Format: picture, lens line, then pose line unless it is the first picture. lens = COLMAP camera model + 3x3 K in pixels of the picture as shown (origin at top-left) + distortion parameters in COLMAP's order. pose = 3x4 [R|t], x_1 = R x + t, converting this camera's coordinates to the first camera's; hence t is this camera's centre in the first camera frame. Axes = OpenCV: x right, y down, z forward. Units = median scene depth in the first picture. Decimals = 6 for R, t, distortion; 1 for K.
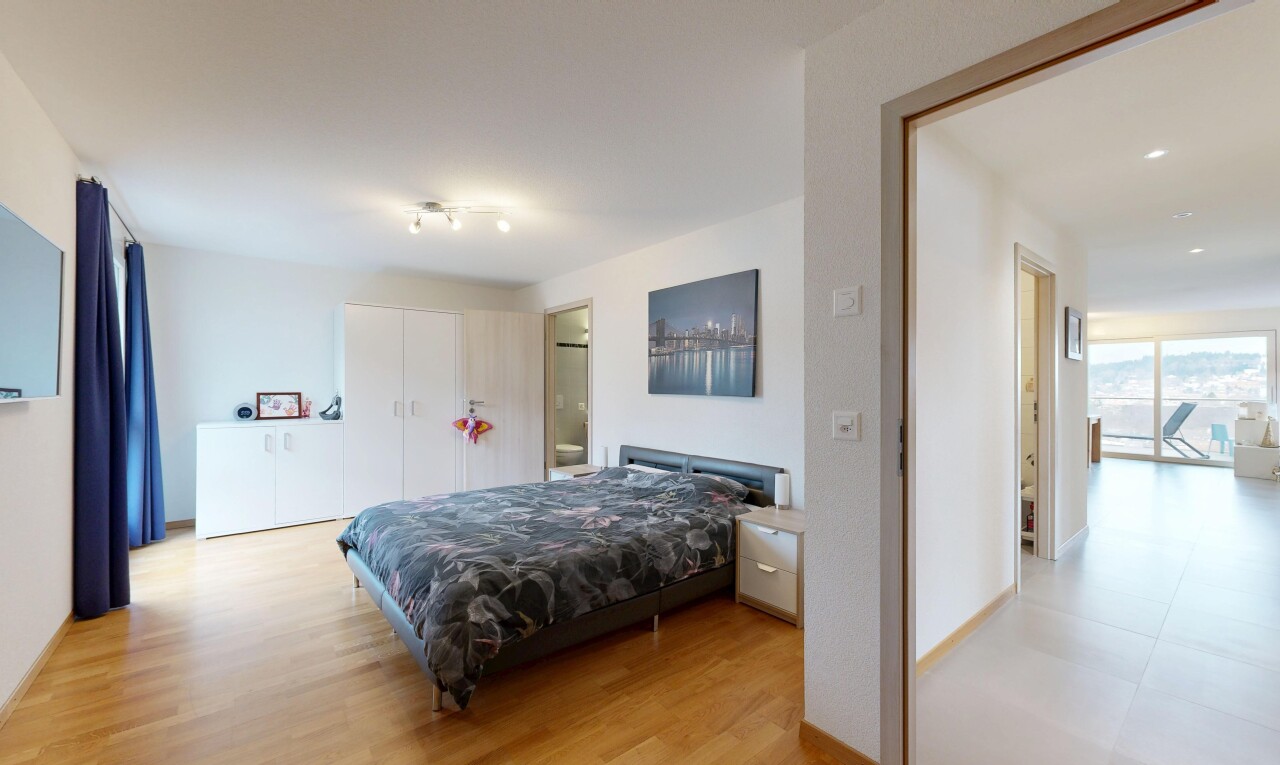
lens RADIAL K [[499.6, 0, 640.0], [0, 499.6, 382.5], [0, 0, 1]] dist [0.000379, 0.000050]
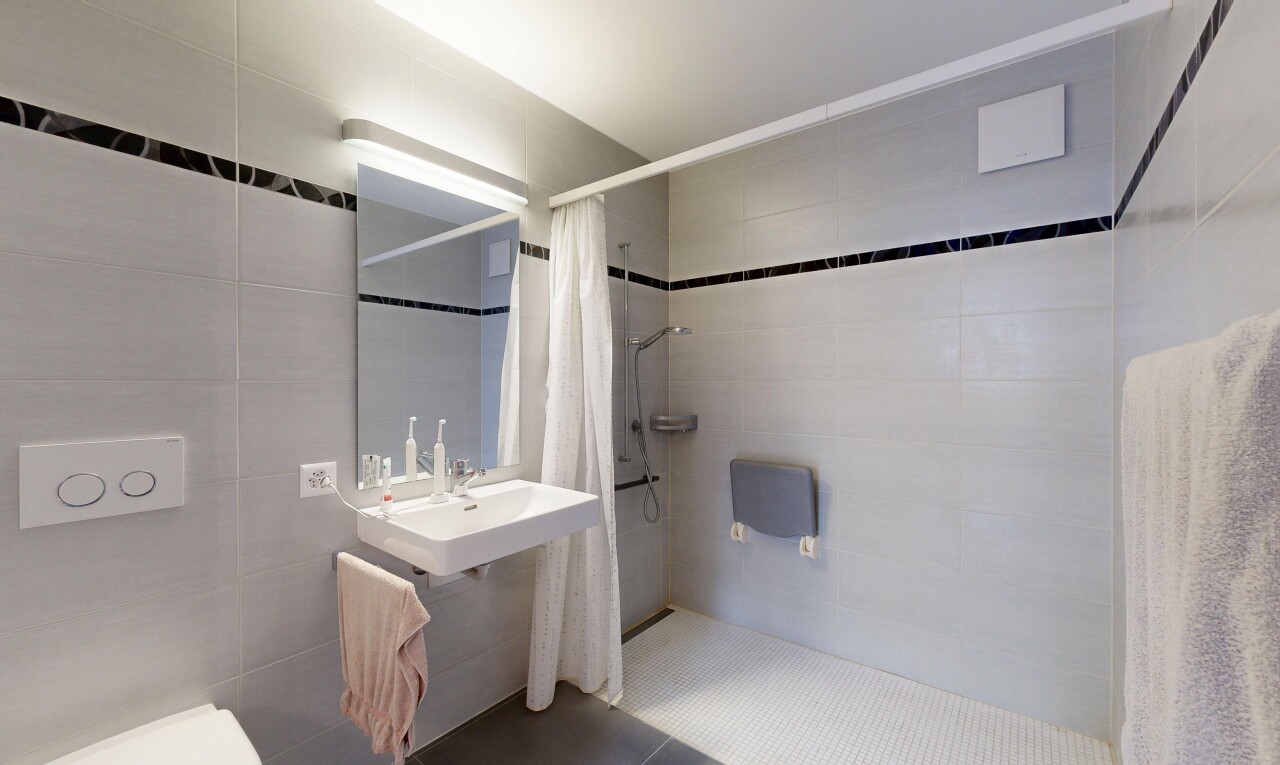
lens RADIAL K [[499.6, 0, 640.0], [0, 499.6, 382.5], [0, 0, 1]] dist [0.000379, 0.000050]
pose [[0.972586, -0.005506, 0.232480, -0.034011], [0.005678, 0.999984, -0.000072, 0.008004], [-0.232475, 0.001390, 0.972601, 0.764281]]
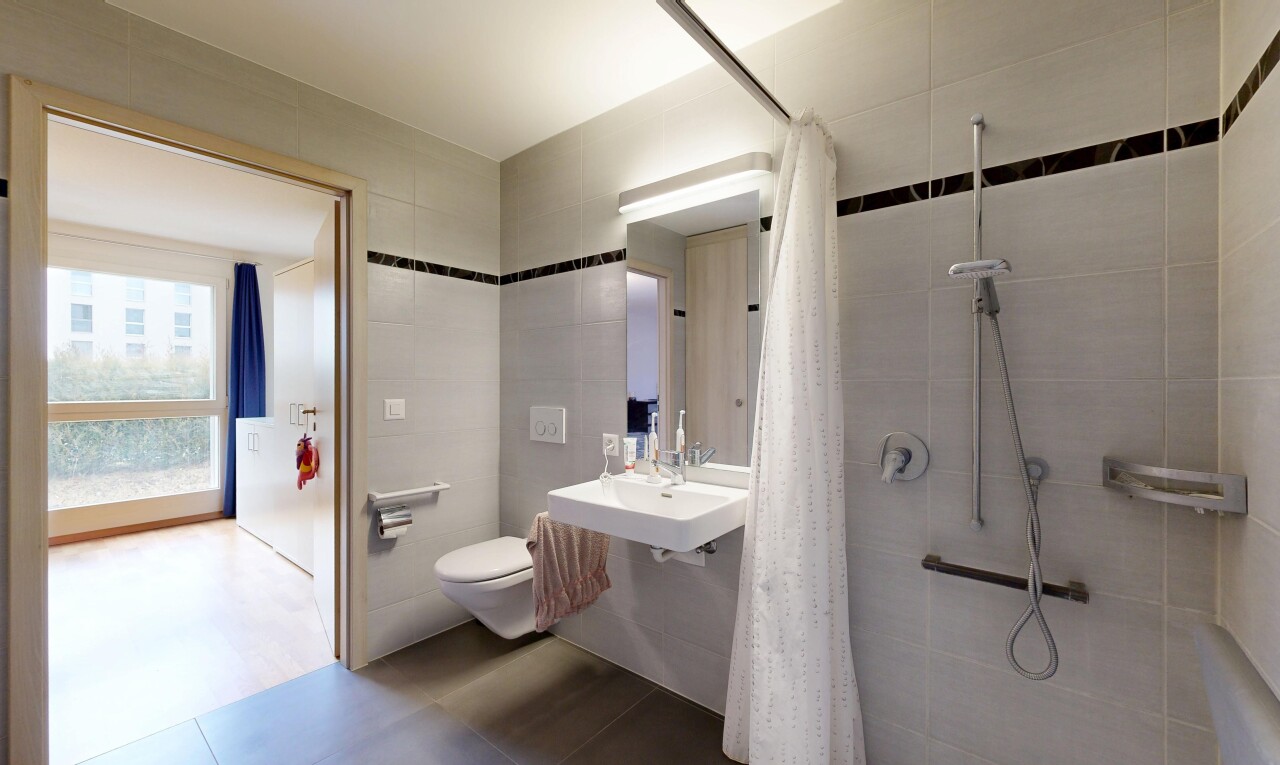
lens RADIAL K [[499.6, 0, 640.0], [0, 499.6, 382.5], [0, 0, 1]] dist [0.000379, 0.000050]
pose [[0.215183, -0.003208, -0.976569, 0.202589], [-0.001105, 0.999993, -0.003529, 0.009194], [0.976573, 0.001838, 0.215178, 0.951783]]
